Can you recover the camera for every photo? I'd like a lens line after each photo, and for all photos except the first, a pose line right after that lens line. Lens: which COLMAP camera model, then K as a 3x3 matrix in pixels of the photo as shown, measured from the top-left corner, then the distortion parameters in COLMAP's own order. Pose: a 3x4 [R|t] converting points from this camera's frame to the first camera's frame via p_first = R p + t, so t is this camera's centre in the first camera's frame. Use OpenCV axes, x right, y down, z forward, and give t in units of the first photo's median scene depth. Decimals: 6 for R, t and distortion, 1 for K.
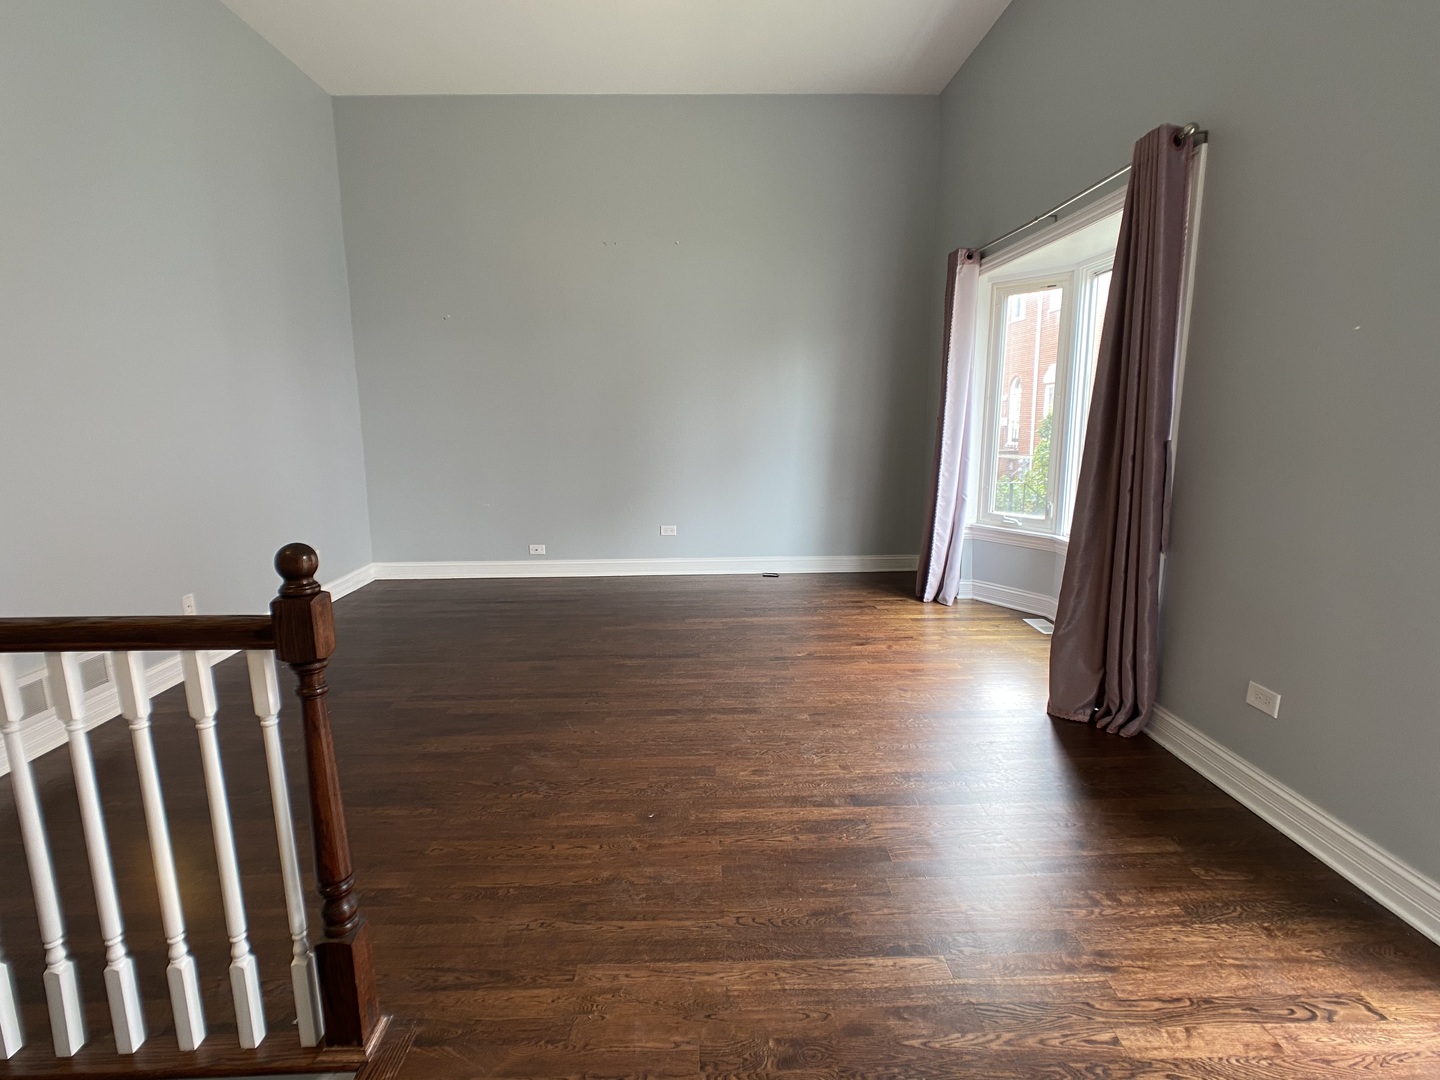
lens RADIAL K [[707.1, 0, 723.9], [0, 707.1, 538.9], [0, 0, 1]] dist [-0.025371, 0.012842]
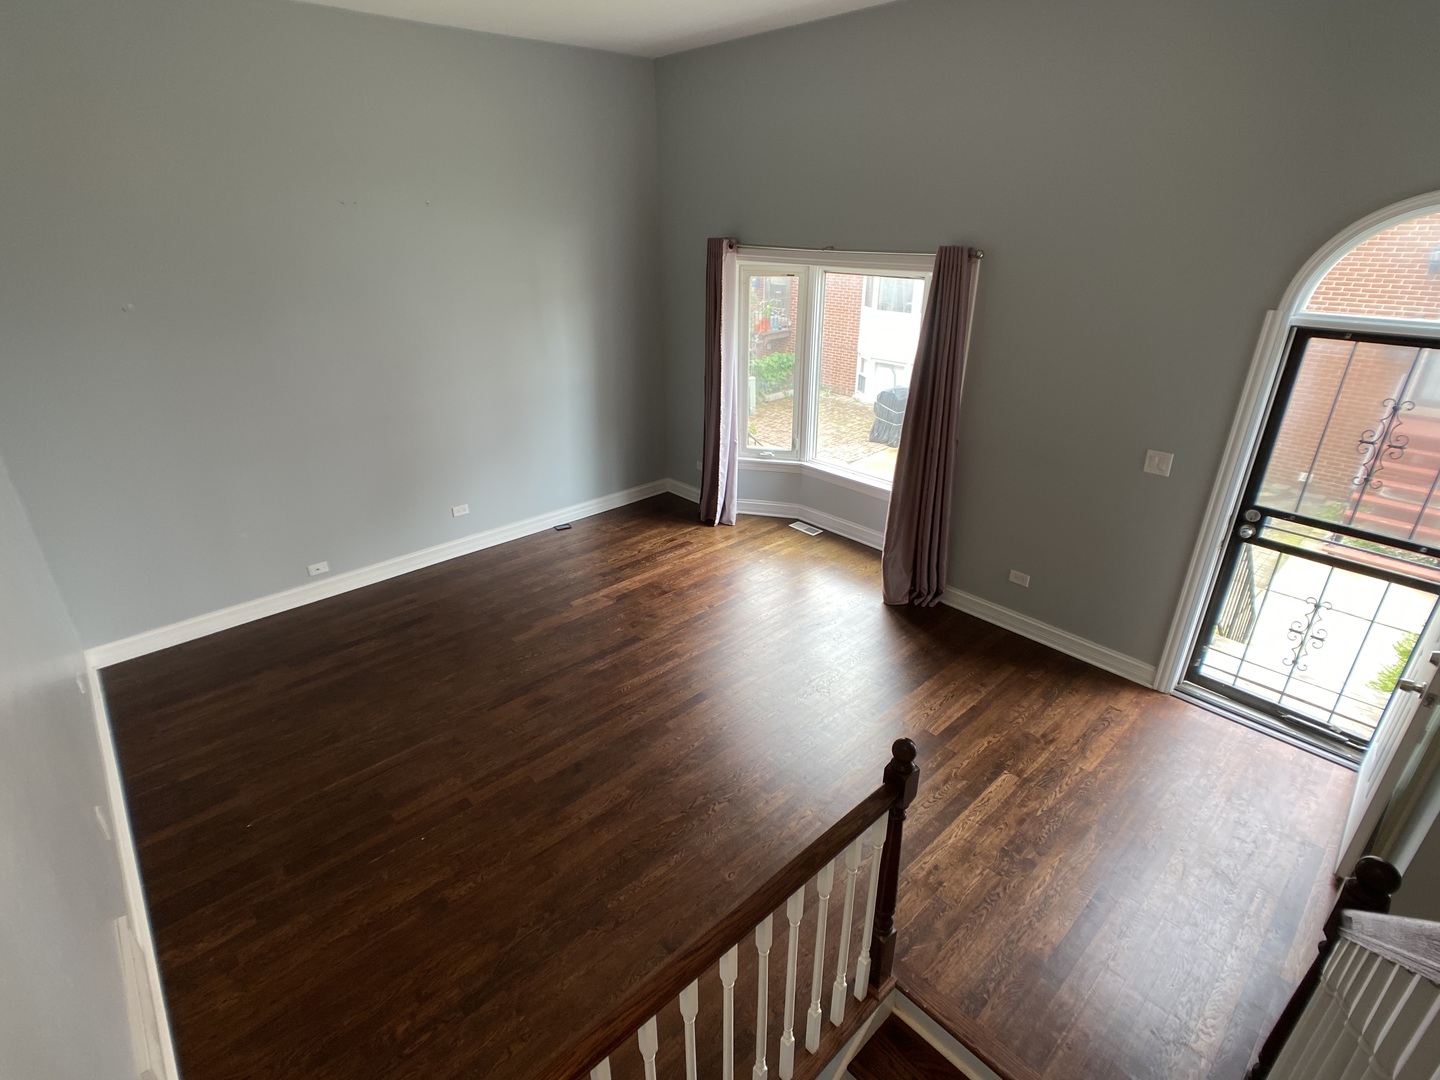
lens RADIAL K [[707.1, 0, 723.9], [0, 707.1, 535.2], [0, 0, 1]] dist [-0.025371, 0.012842]
pose [[0.755668, -0.265337, 0.598801, -0.504523], [0.113281, 0.953433, 0.279522, -0.268234], [-0.645084, -0.143393, 0.750536, 0.039603]]
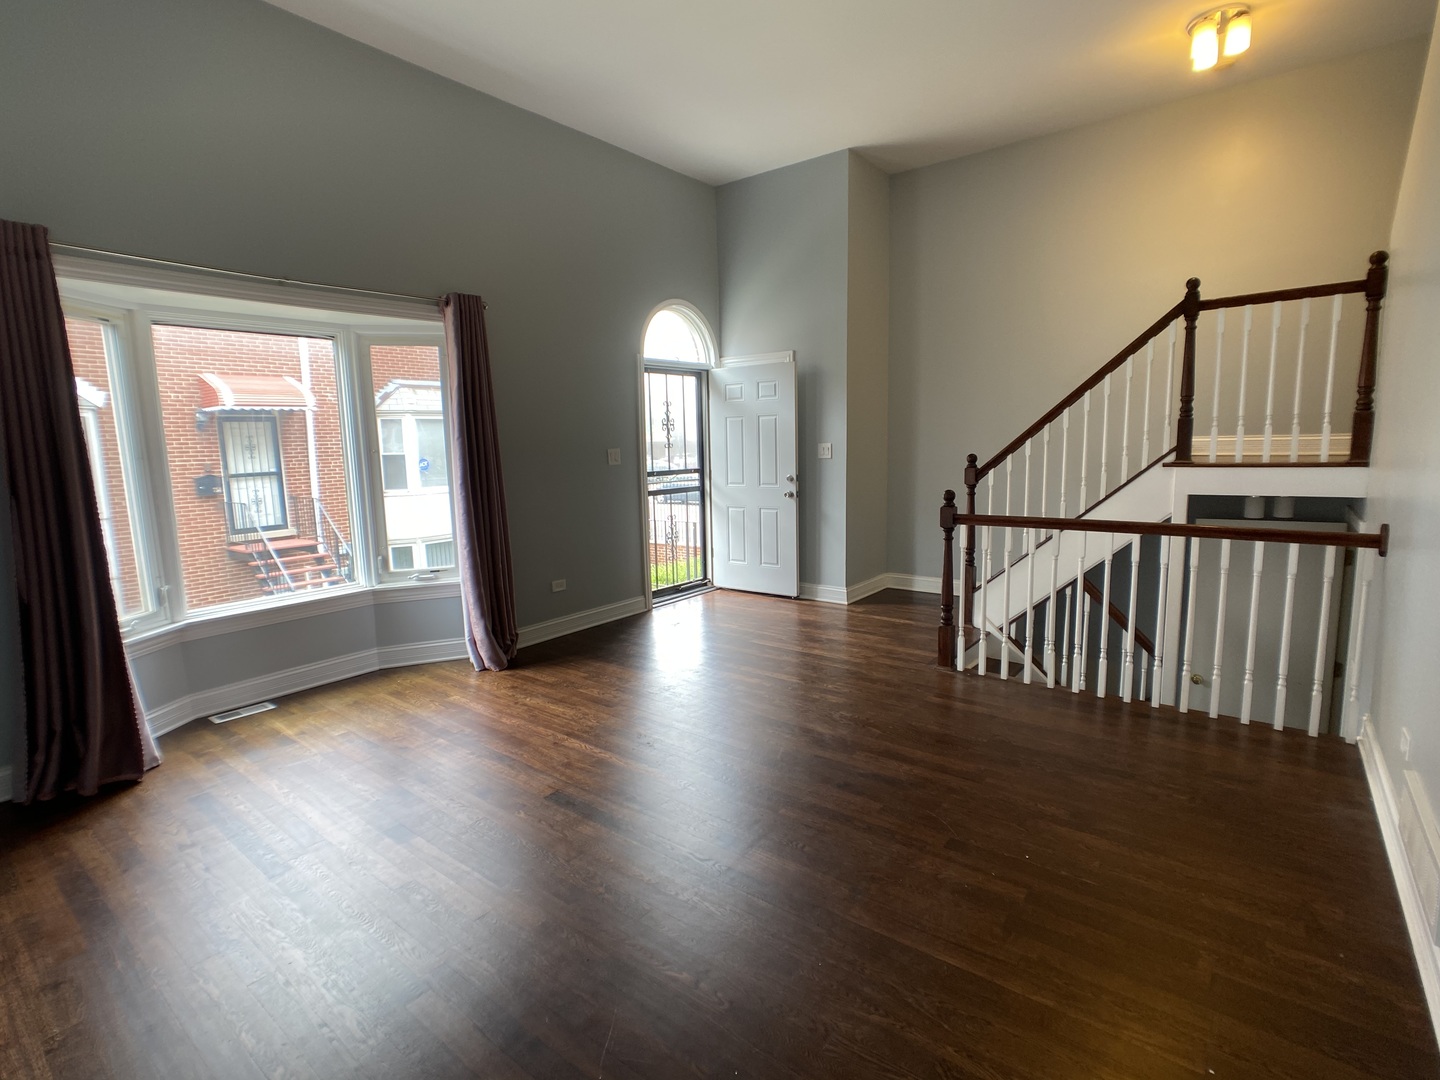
lens RADIAL K [[707.1, 0, 721.0], [0, 707.1, 538.3], [0, 0, 1]] dist [-0.025371, 0.012842]
pose [[-0.761102, -0.063881, 0.645479, -0.543081], [0.145455, 0.952985, 0.265824, -0.225027], [-0.632113, 0.296207, -0.716027, 1.143555]]
